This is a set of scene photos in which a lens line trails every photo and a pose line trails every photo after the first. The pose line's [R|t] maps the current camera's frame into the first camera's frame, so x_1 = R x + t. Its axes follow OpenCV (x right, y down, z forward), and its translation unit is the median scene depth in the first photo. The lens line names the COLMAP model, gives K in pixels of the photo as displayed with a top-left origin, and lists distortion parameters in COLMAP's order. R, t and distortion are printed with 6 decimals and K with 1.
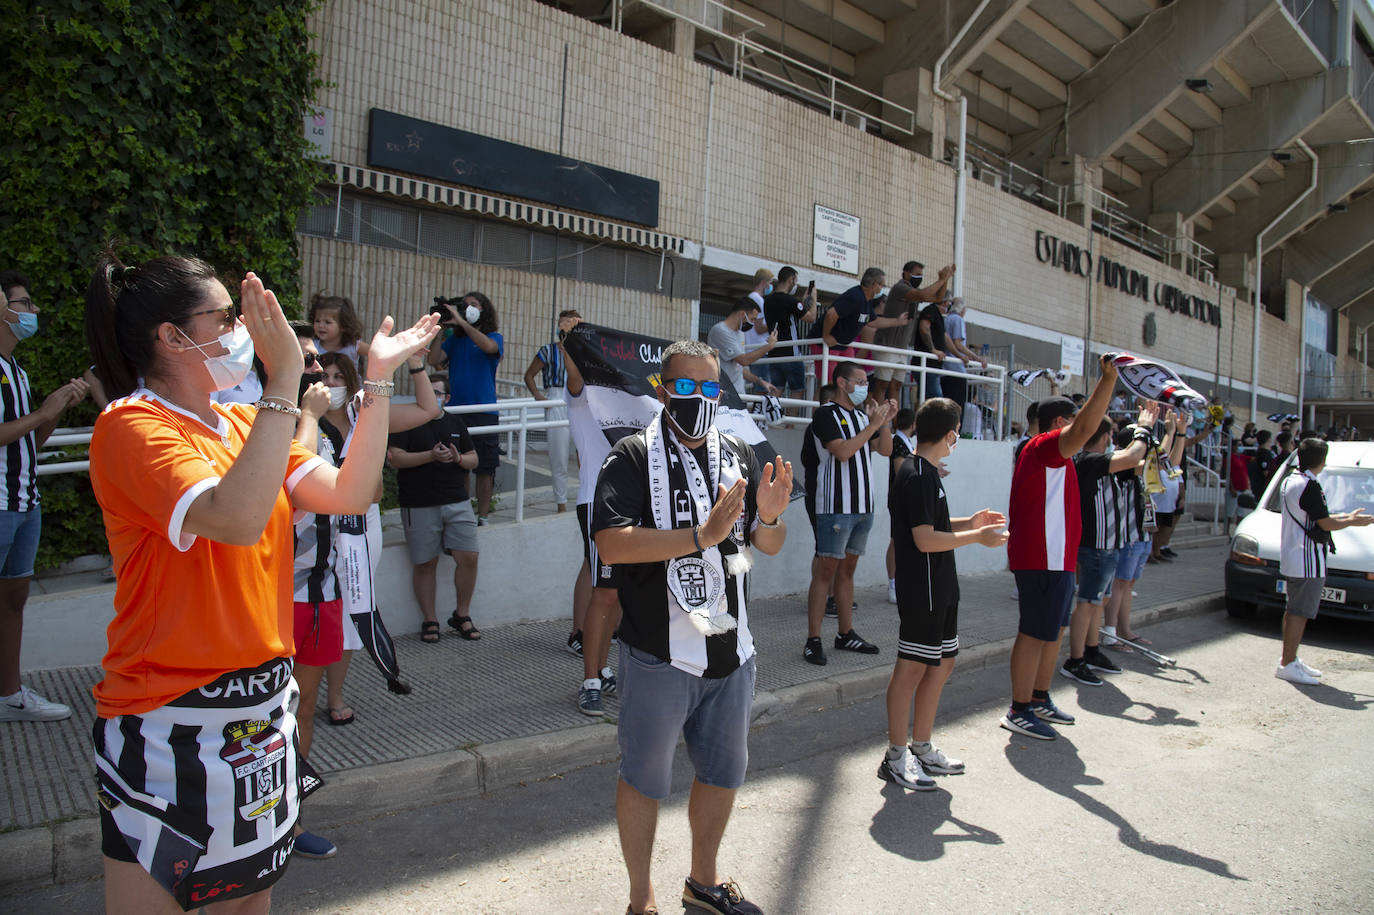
lens RADIAL K [[909.5, 0, 684.3], [0, 909.5, 472.0], [0, 0, 1]] dist [-0.099364, 0.040596]
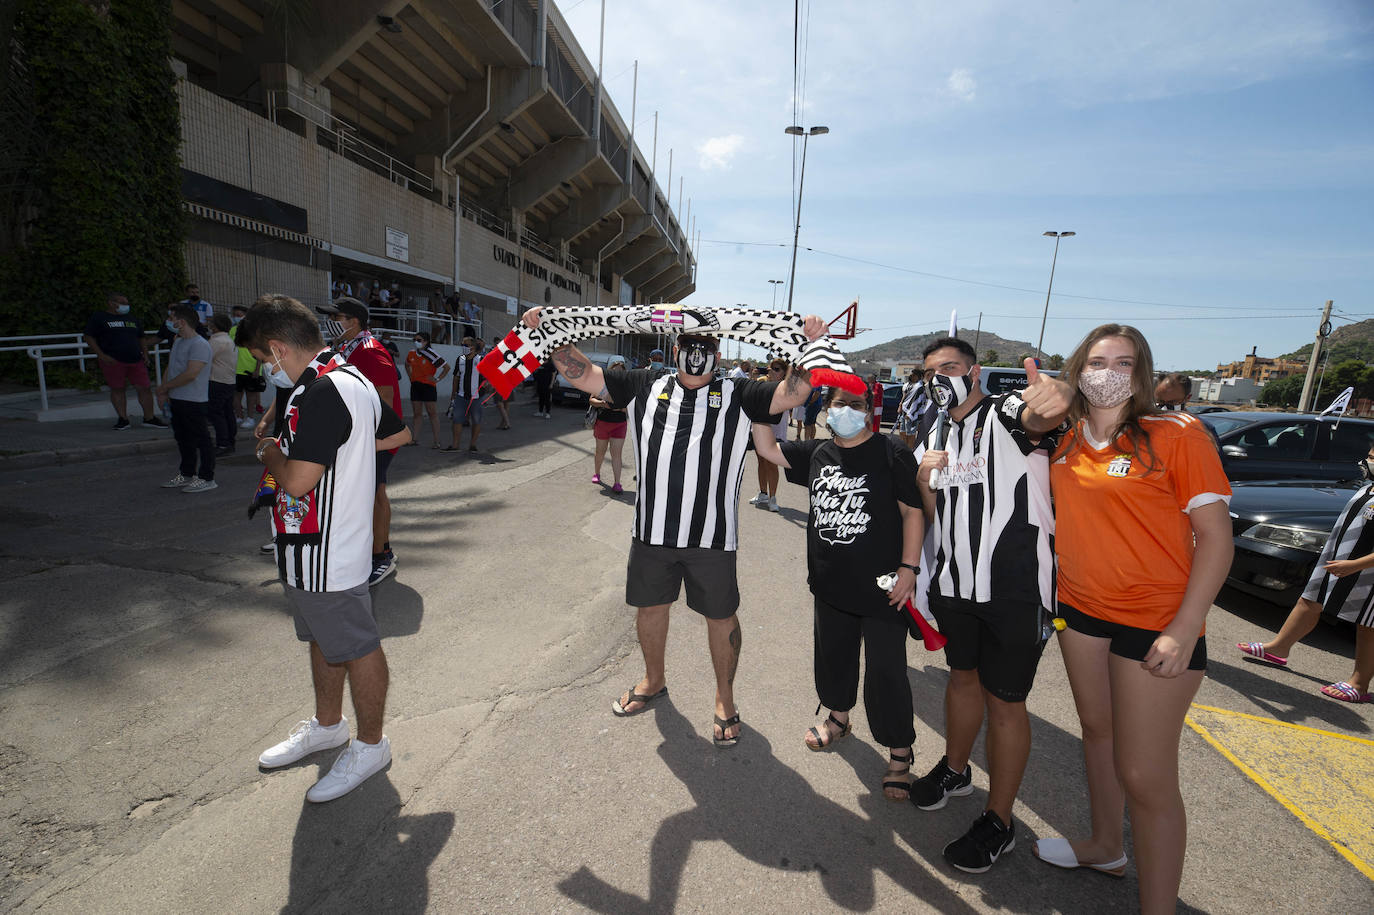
lens RADIAL K [[536.8, 0, 692.3], [0, 536.8, 468.1], [0, 0, 1]] dist [-0.019684, 0.000117]
pose [[0.758681, -0.103321, 0.643217, -0.195040], [-0.026689, 0.981585, 0.189154, 0.002214], [-0.650916, -0.160674, 0.741952, -0.549324]]
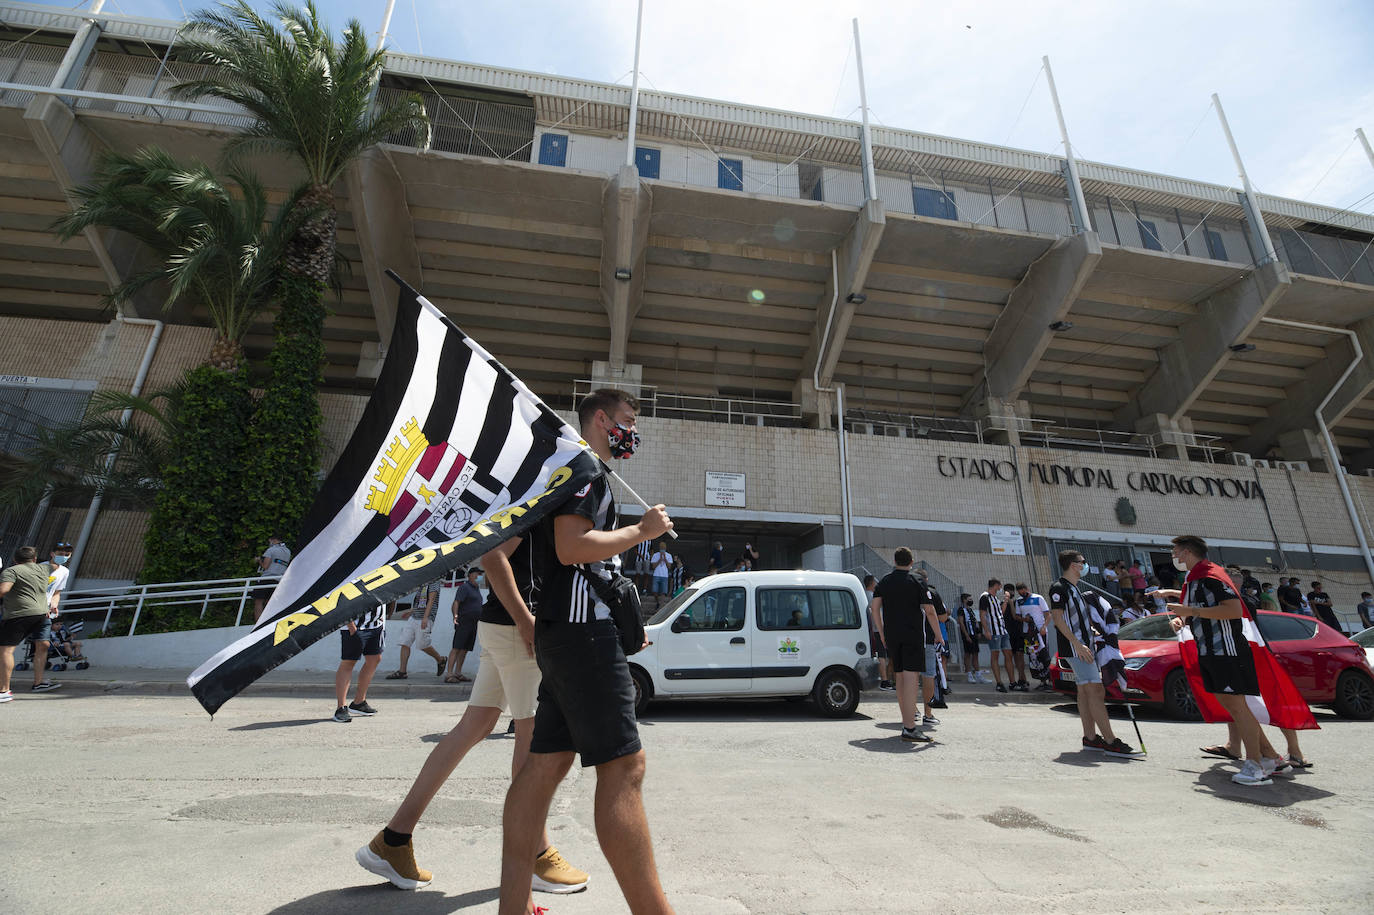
lens RADIAL K [[537.9, 0, 686.4], [0, 537.9, 477.9], [0, 0, 1]] dist [-0.000169, -0.000100]
pose [[0.850871, -0.173919, -0.495753, 0.736875], [0.000263, 0.943759, -0.330635, 0.070512], [0.525375, 0.281198, 0.803063, 0.169663]]
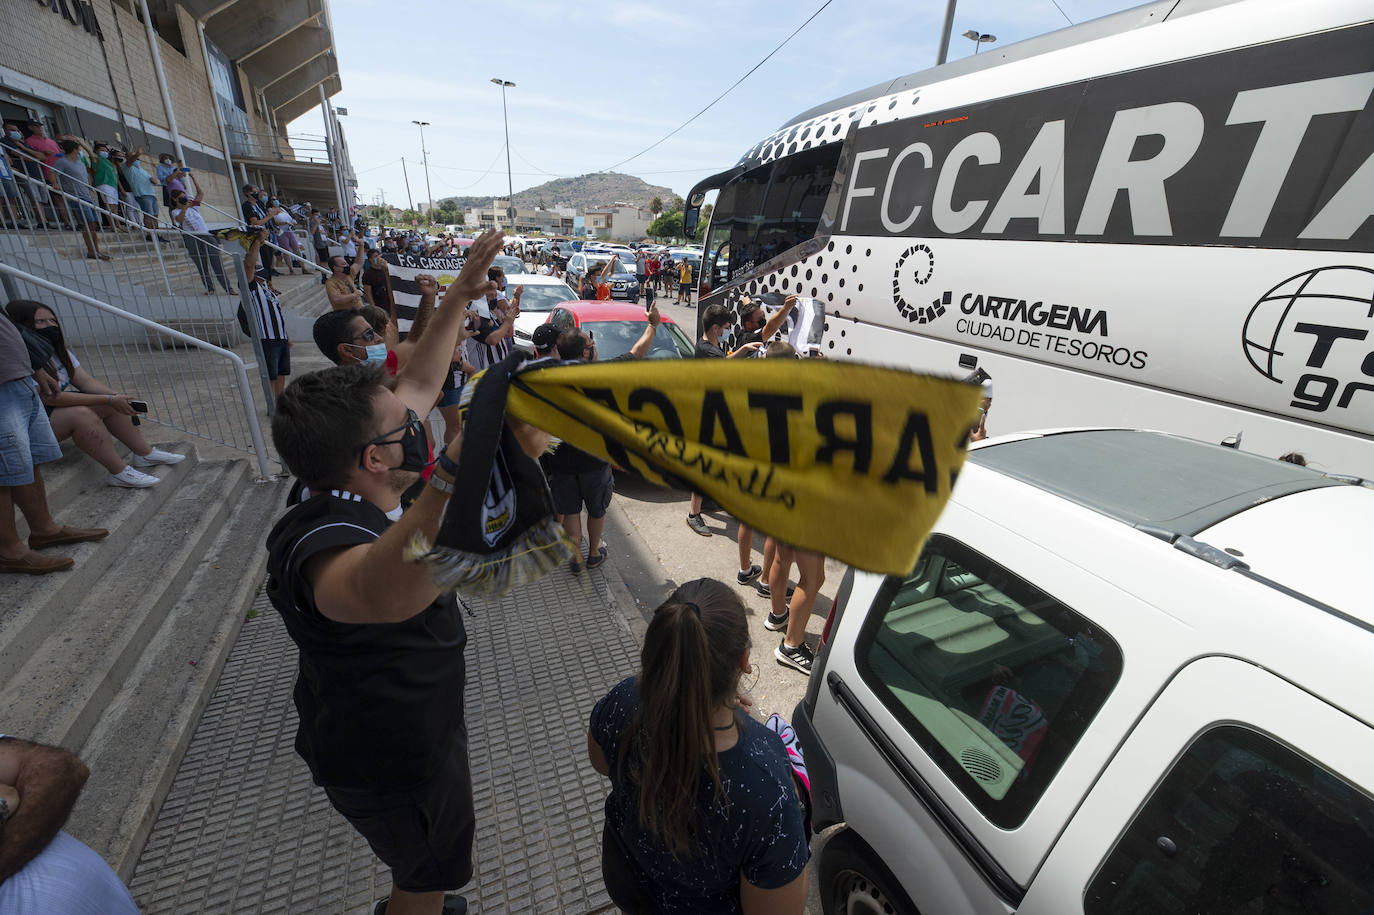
lens RADIAL K [[543.5, 0, 666.7], [0, 543.5, 471.5], [0, 0, 1]] dist [0.009817, -0.006954]
pose [[0.310384, -0.390964, 0.866492, 0.461602], [-0.019693, 0.908670, 0.417049, -0.065403], [-0.950407, -0.146509, 0.274338, 0.779413]]
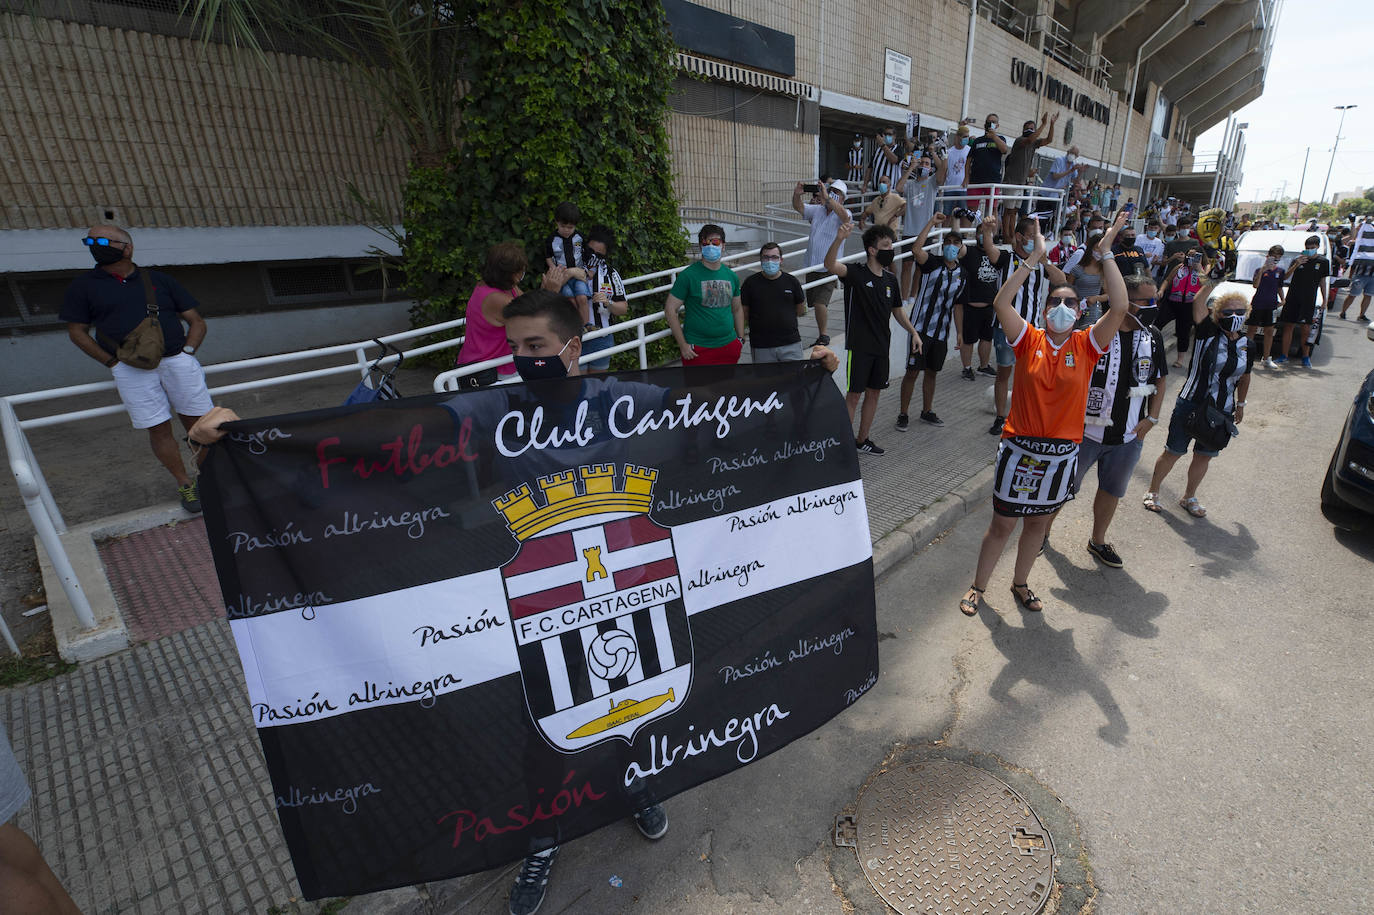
lens RADIAL K [[617.1, 0, 785.9], [0, 617.1, 464.2], [0, 0, 1]] dist [-0.003862, -0.003350]
pose [[0.983932, -0.105201, 0.144257, -0.236459], [0.048955, 0.935971, 0.348657, -0.049713], [-0.171699, -0.335993, 0.926082, -0.045762]]
